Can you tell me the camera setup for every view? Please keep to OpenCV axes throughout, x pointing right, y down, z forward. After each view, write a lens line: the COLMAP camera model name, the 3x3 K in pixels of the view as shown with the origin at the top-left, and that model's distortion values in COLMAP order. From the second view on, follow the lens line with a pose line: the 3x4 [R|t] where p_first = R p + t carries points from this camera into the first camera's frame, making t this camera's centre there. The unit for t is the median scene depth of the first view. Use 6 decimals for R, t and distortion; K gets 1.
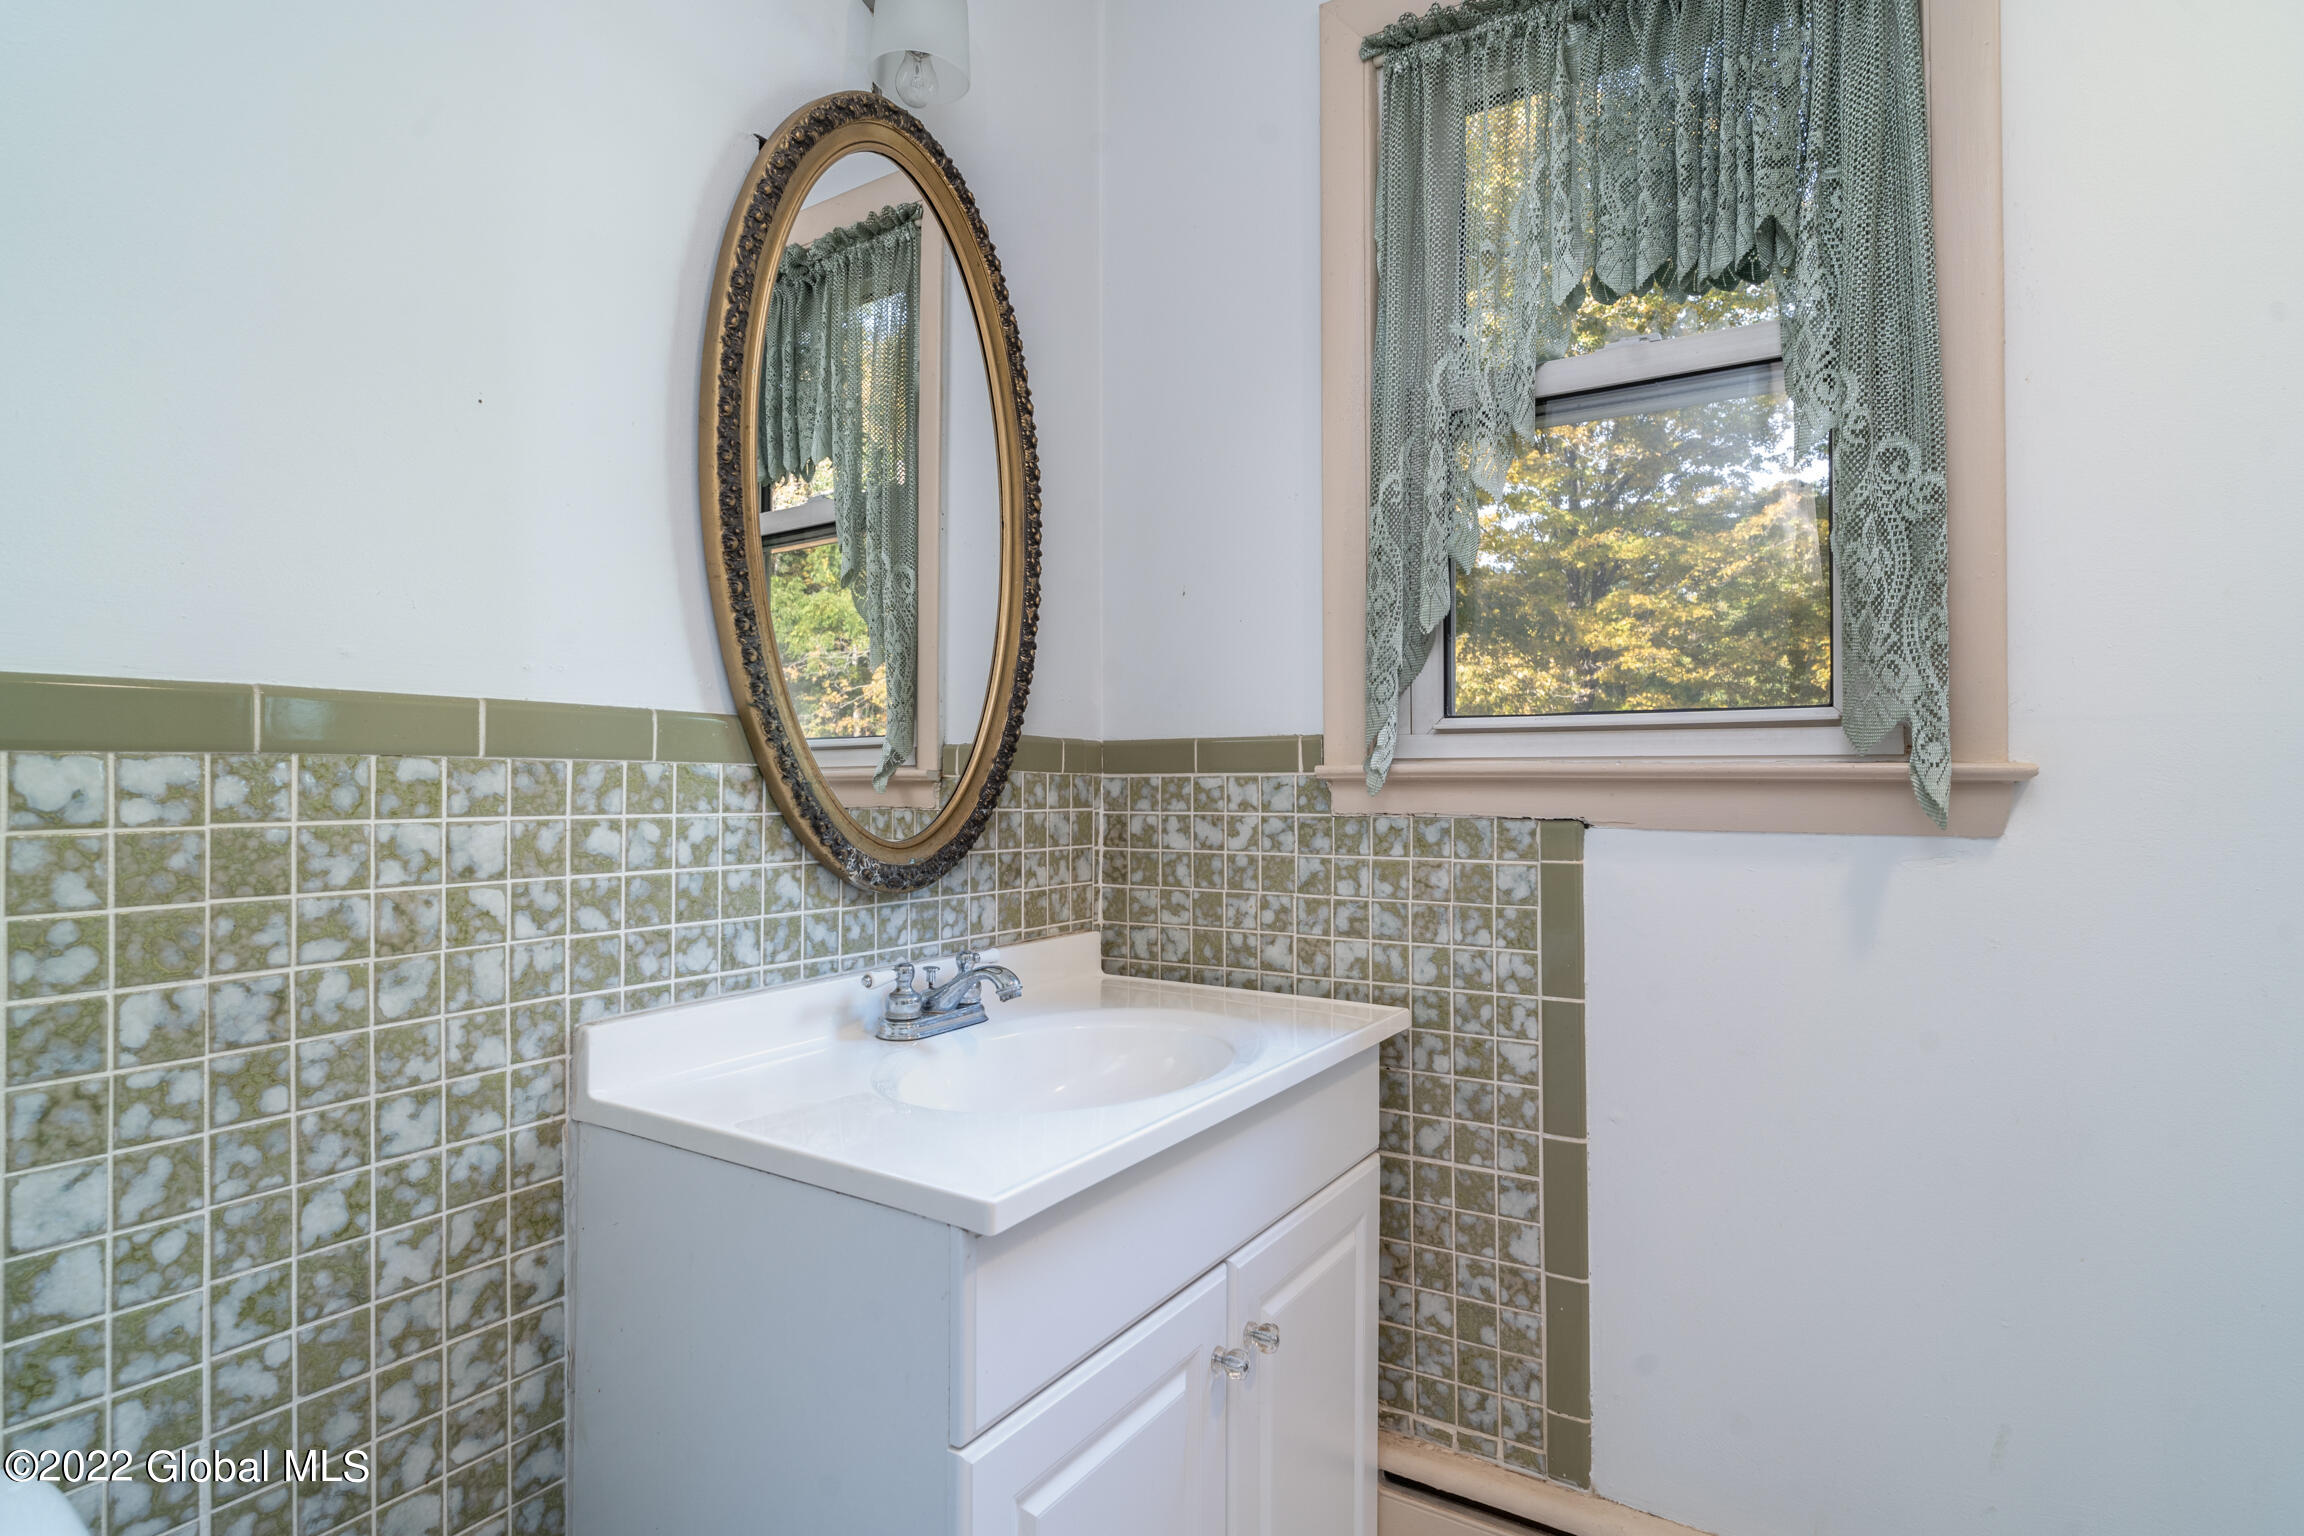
lens RADIAL K [[1187.5, 0, 1152.3], [0, 1187.5, 786.6], [0, 0, 1]] dist [-0.007635, 0.004113]
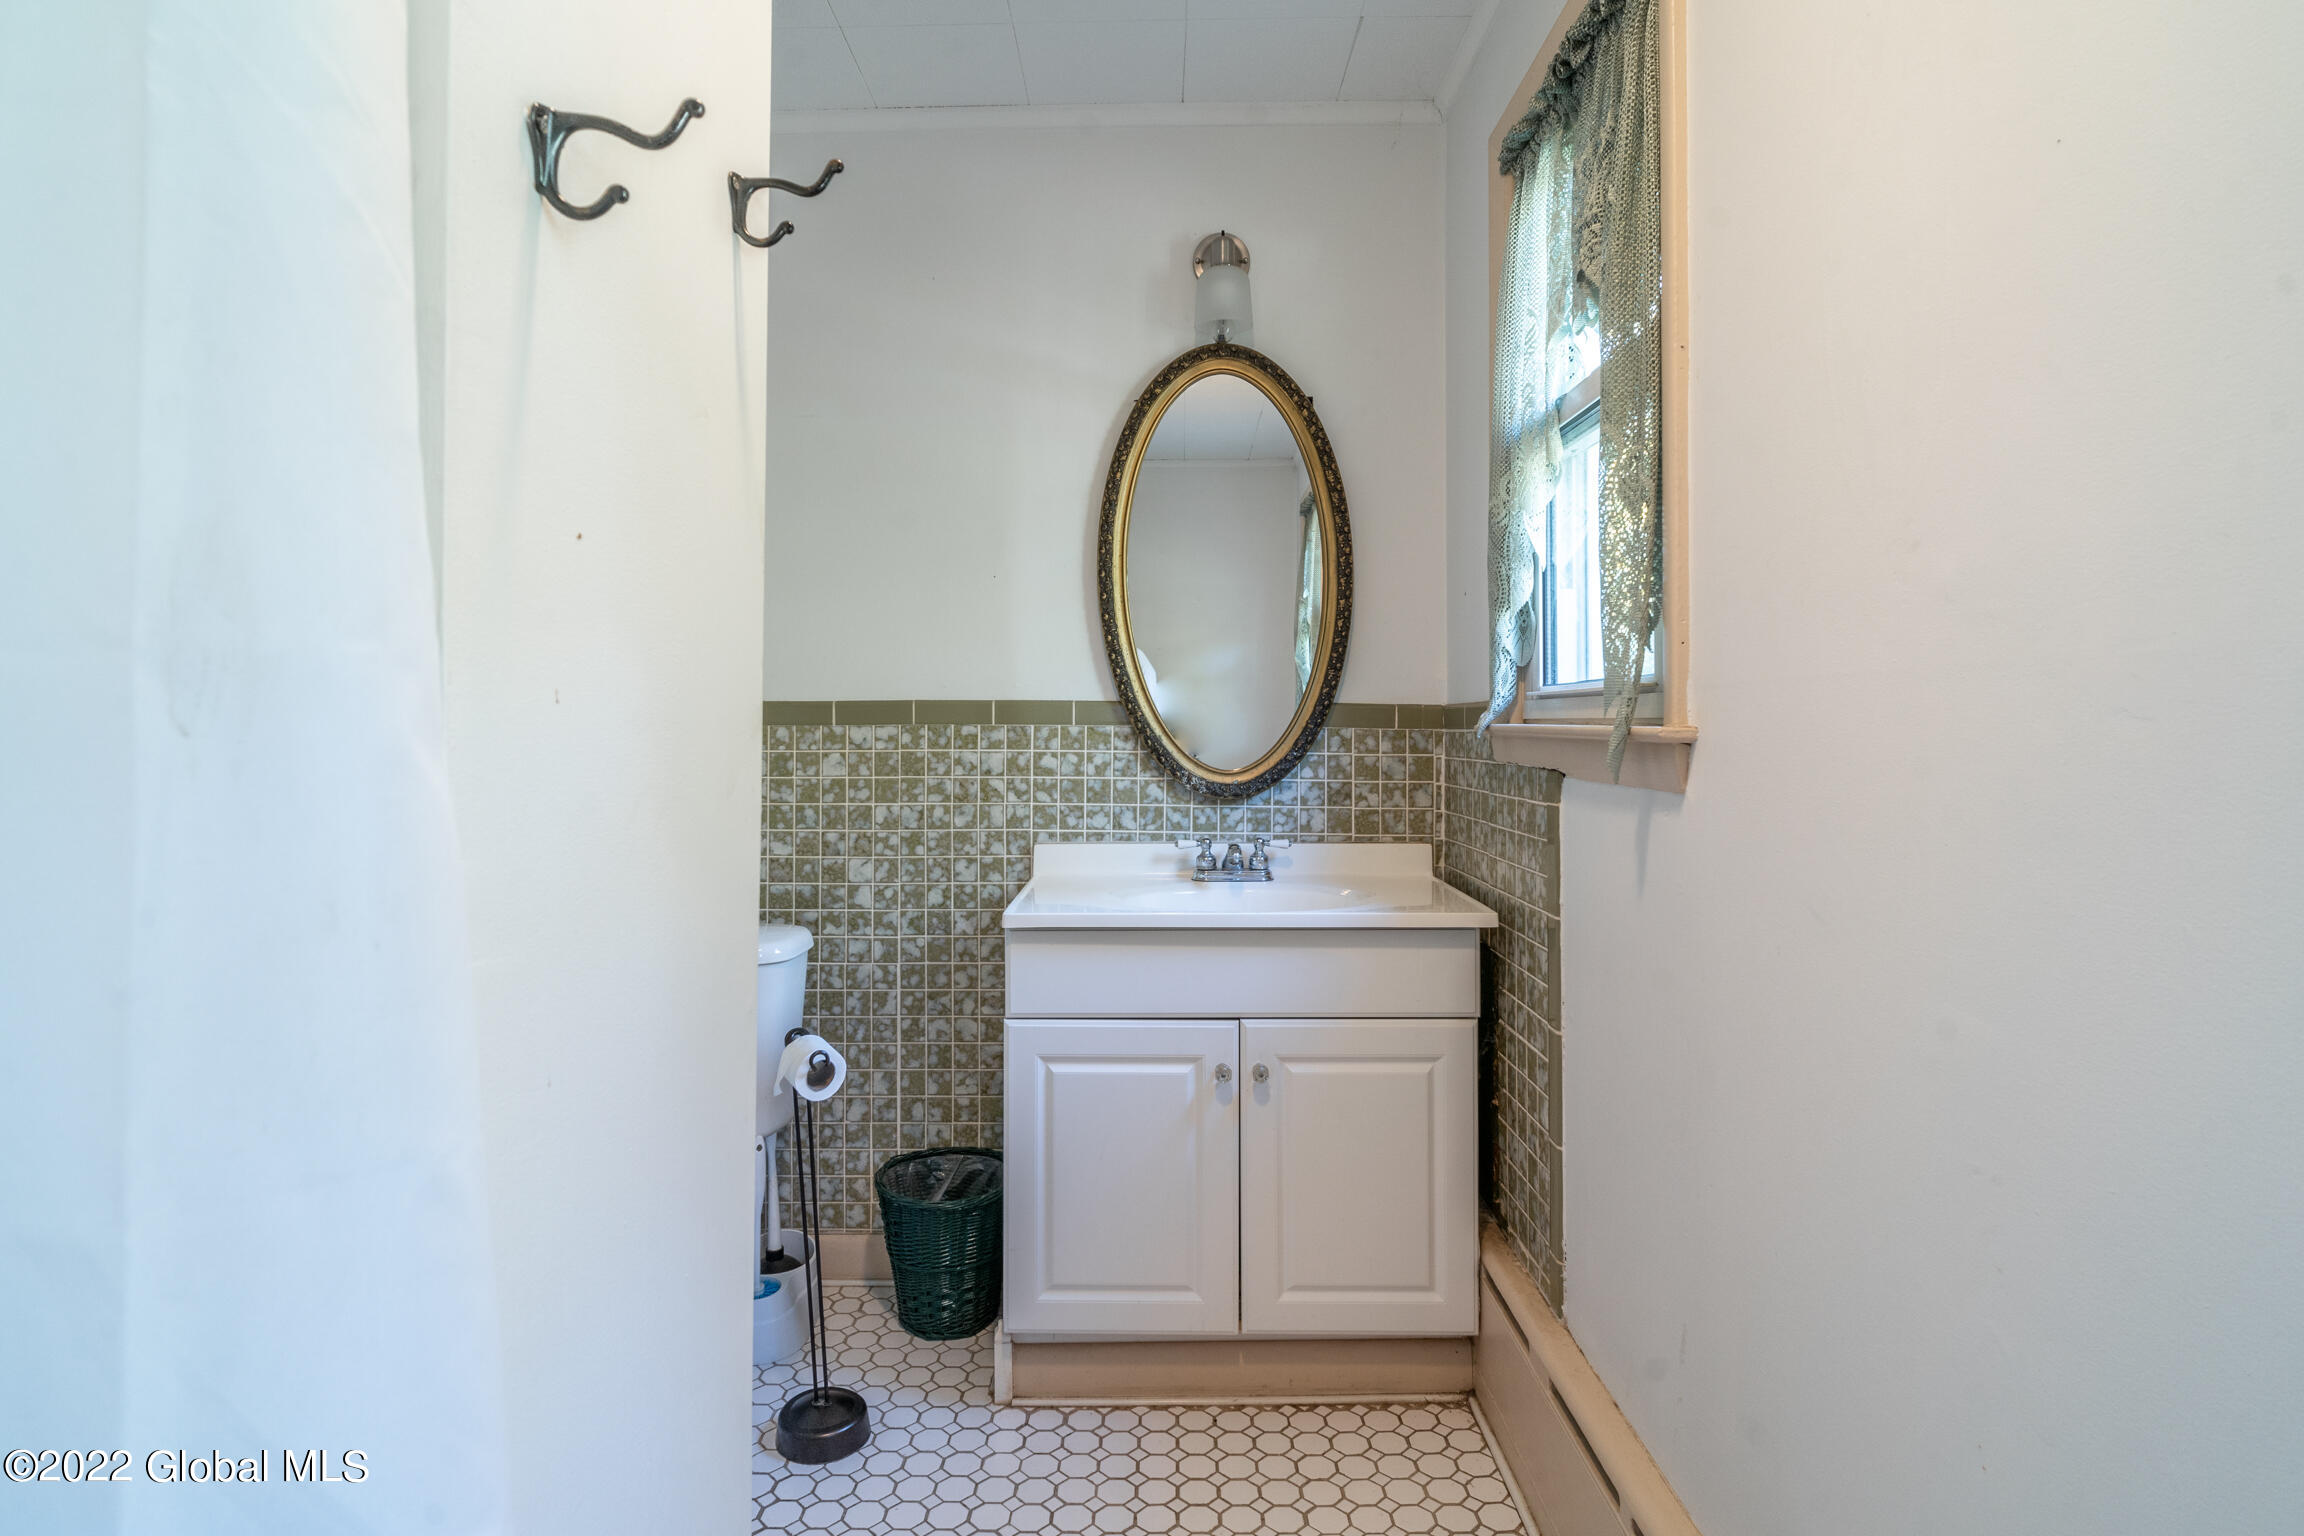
lens RADIAL K [[1187.5, 0, 1136.6], [0, 1187.5, 744.4], [0, 0, 1]] dist [-0.007635, 0.004113]
pose [[0.527423, 0.013087, -0.849502, 1.582149], [-0.004277, 0.999910, 0.012749, -0.015921], [0.849592, -0.003090, 0.527431, -0.023266]]
